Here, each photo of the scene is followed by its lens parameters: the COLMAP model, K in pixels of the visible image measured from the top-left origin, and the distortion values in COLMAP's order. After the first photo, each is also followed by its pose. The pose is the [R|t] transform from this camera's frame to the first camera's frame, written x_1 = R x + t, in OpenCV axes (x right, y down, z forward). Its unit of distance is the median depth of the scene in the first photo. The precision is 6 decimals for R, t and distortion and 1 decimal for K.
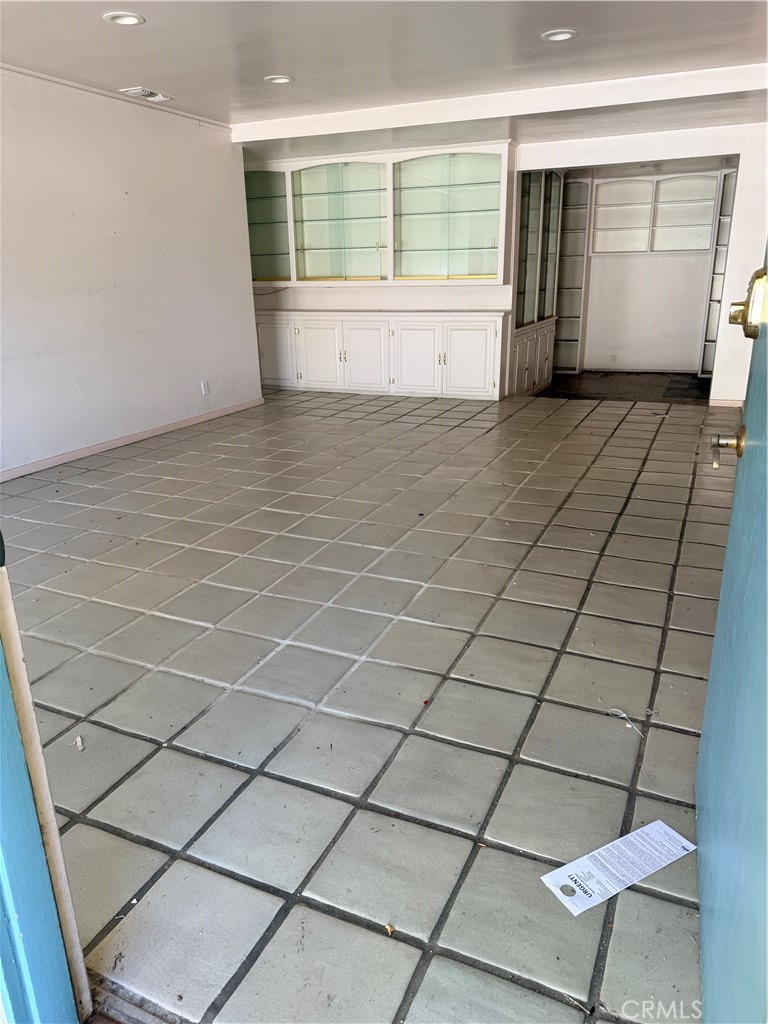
lens RADIAL K [[722.2, 0, 381.0], [0, 722.2, 508.4], [0, 0, 1]] dist [0.014122, 0.002317]
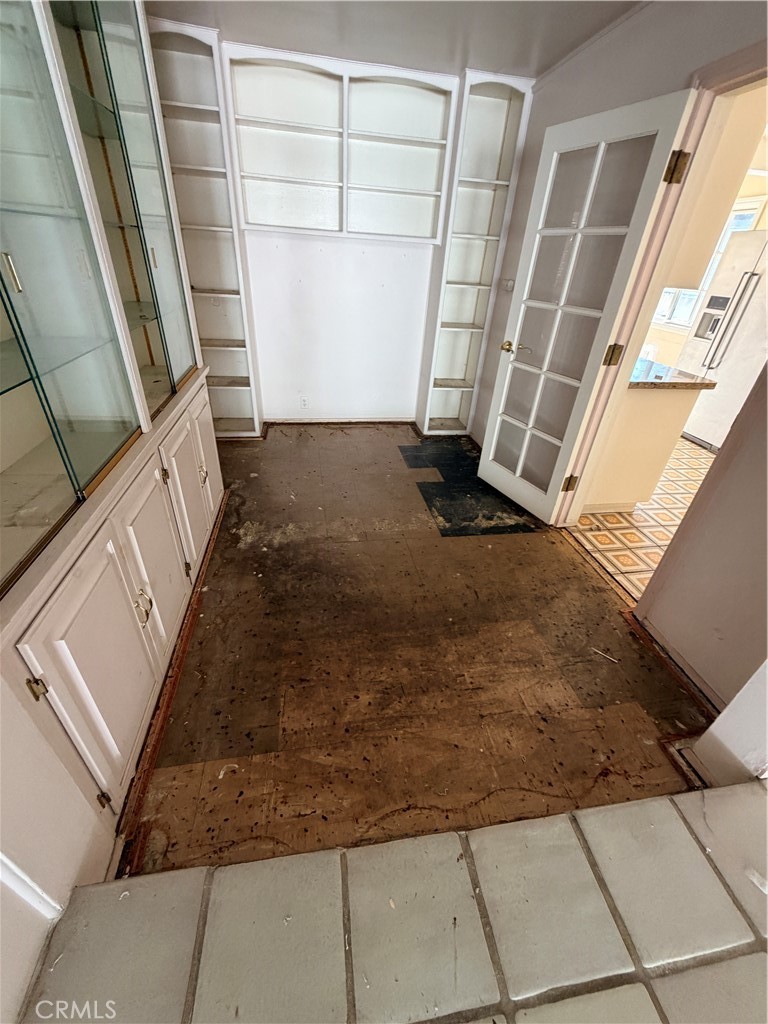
lens RADIAL K [[412.8, 0, 386.9], [0, 412.8, 516.9], [0, 0, 1]] dist [-0.001056, -0.000411]
pose [[0.827587, -0.240465, 0.507224, 0.166081], [0.106028, 0.954298, 0.279417, -0.214000], [-0.551232, -0.177462, 0.815261, 0.640168]]
